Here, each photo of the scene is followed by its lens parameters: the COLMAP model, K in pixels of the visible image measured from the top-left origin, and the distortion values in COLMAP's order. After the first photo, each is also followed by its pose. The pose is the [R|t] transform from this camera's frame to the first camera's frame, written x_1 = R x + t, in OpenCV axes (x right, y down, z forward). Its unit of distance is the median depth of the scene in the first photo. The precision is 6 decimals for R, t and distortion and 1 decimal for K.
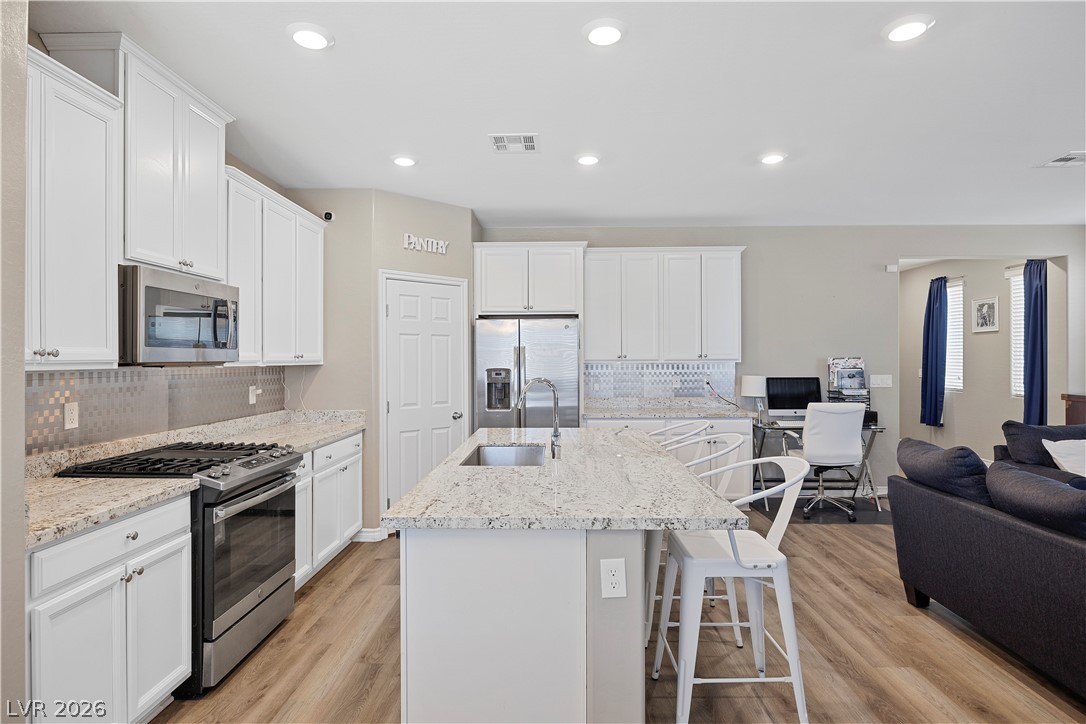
lens RADIAL K [[575.5, 0, 543.0], [0, 575.5, 362.0], [0, 0, 1]] dist [-0.006420, -0.000464]
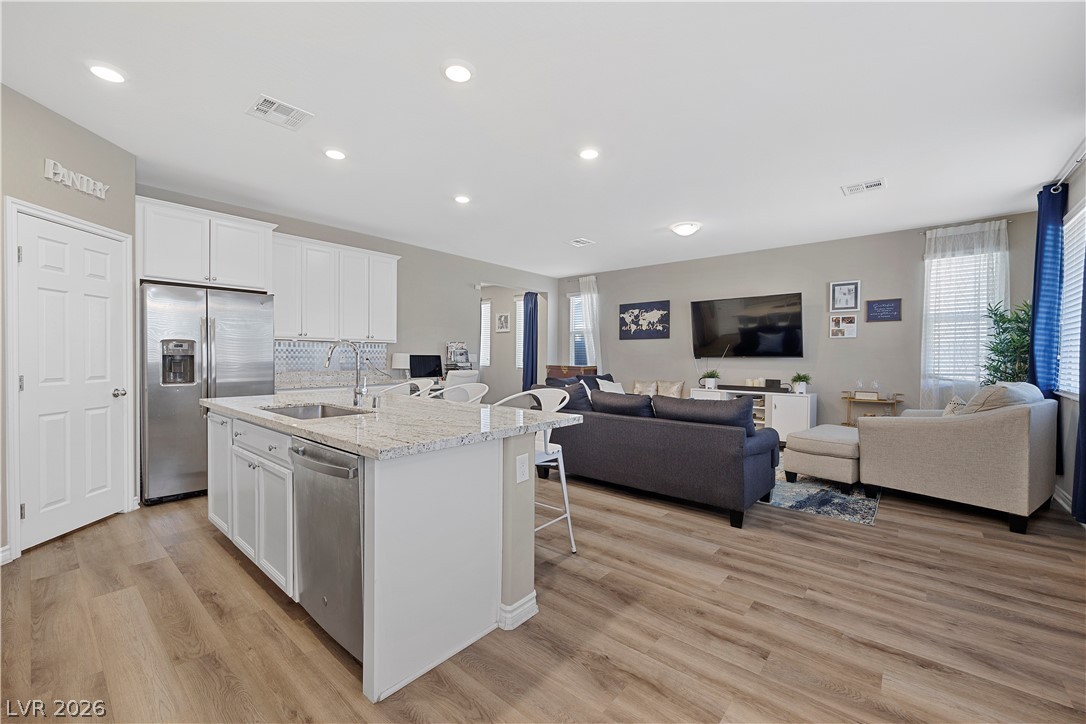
lens RADIAL K [[439.2, 0, 545.0], [0, 439.2, 363.7], [0, 0, 1]] dist [-0.004801, -0.000040]
pose [[0.630193, -0.005220, 0.776421, -0.255421], [-0.007642, 0.999887, 0.012926, 0.036671], [-0.776401, -0.014079, 0.630082, 0.098175]]
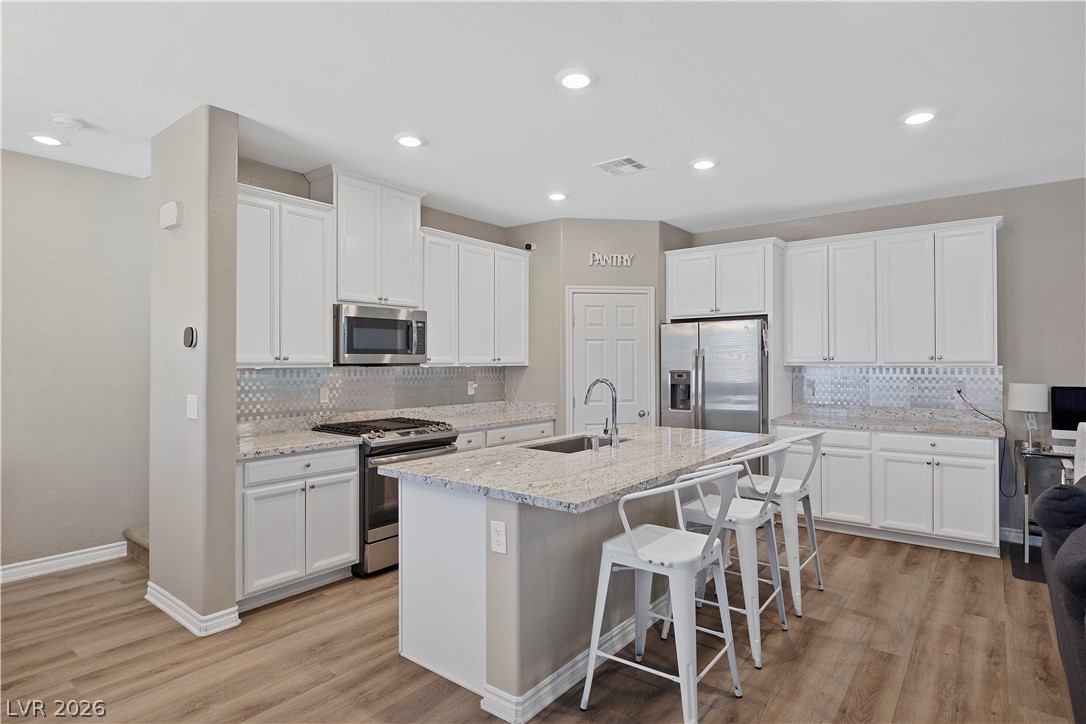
lens RADIAL K [[575.5, 0, 543.0], [0, 575.5, 362.0], [0, 0, 1]] dist [-0.006420, -0.000464]
pose [[0.800362, 0.002403, -0.599512, 0.350923], [-0.003363, 0.999994, -0.000481, -0.002522], [0.599507, 0.002402, 0.800366, 0.018167]]
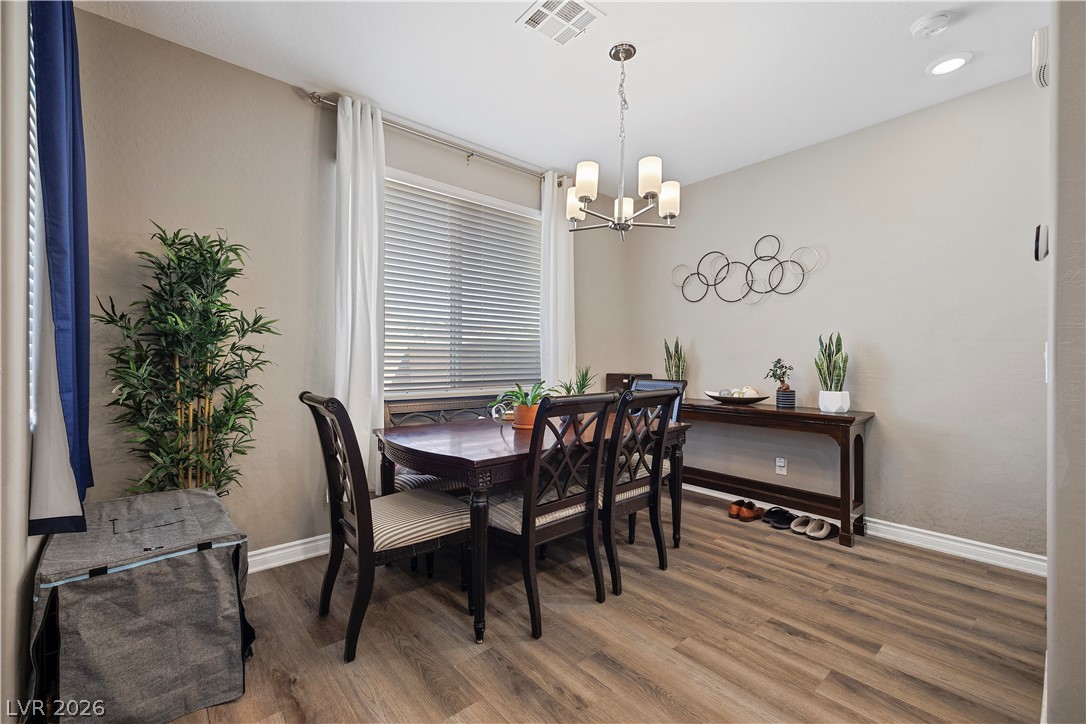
lens RADIAL K [[452.9, 0, 543.0], [0, 452.9, 362.0], [0, 0, 1]] dist [0.001584, 0.000318]
pose [[-0.741245, 0.001132, -0.671233, 0.104137], [-0.002956, 0.999983, 0.004950, 0.045571], [0.671228, 0.005653, -0.741230, 0.282895]]
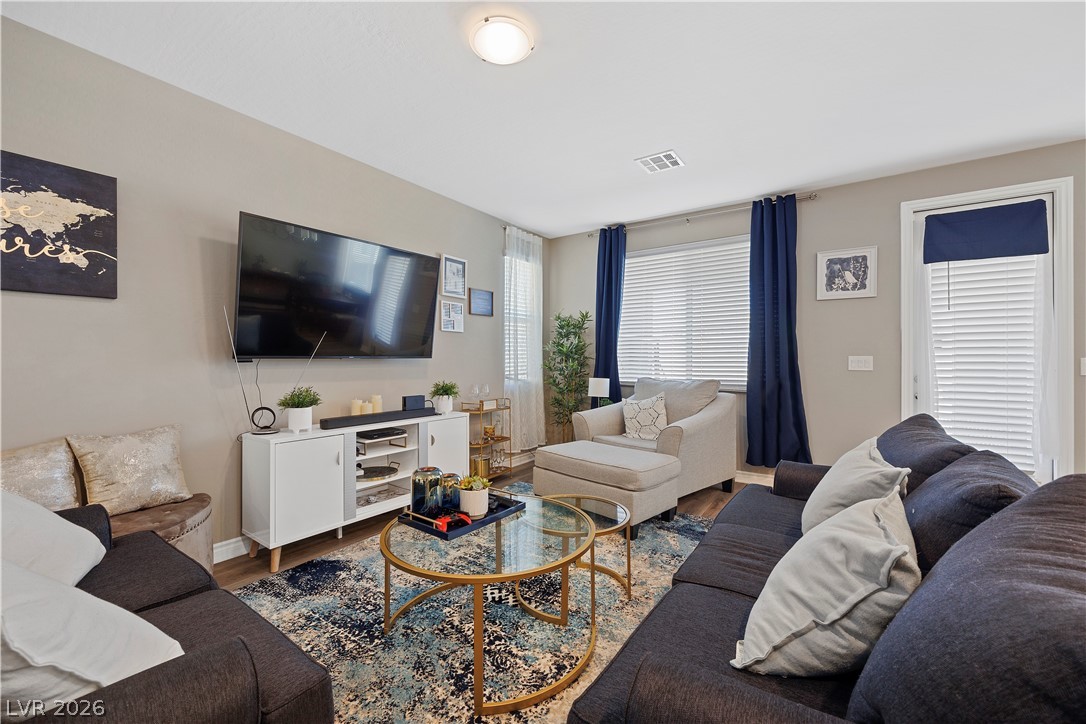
lens RADIAL K [[431.5, 0, 543.0], [0, 431.5, 362.0], [0, 0, 1]] dist [-0.003005, -0.000594]
pose [[-0.838637, 0.000306, 0.544691, 0.496850], [0.004296, 0.999972, 0.006053, 0.033374], [-0.544674, 0.007416, -0.838615, 0.815410]]
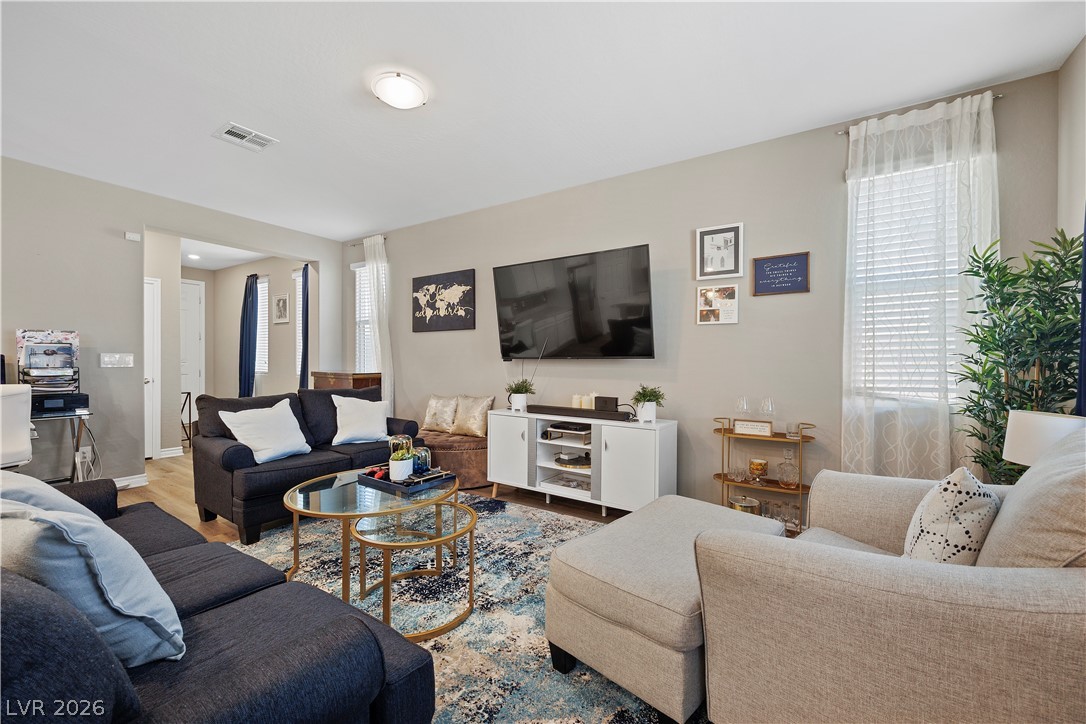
lens RADIAL K [[434.9, 0, 543.0], [0, 434.9, 362.0], [0, 0, 1]] dist [-0.002077, -0.000329]
pose [[0.520237, 0.004274, 0.854011, 0.415486], [-0.006796, 0.999977, -0.000865, 0.037046], [-0.853995, -0.005354, 0.520254, 0.099039]]
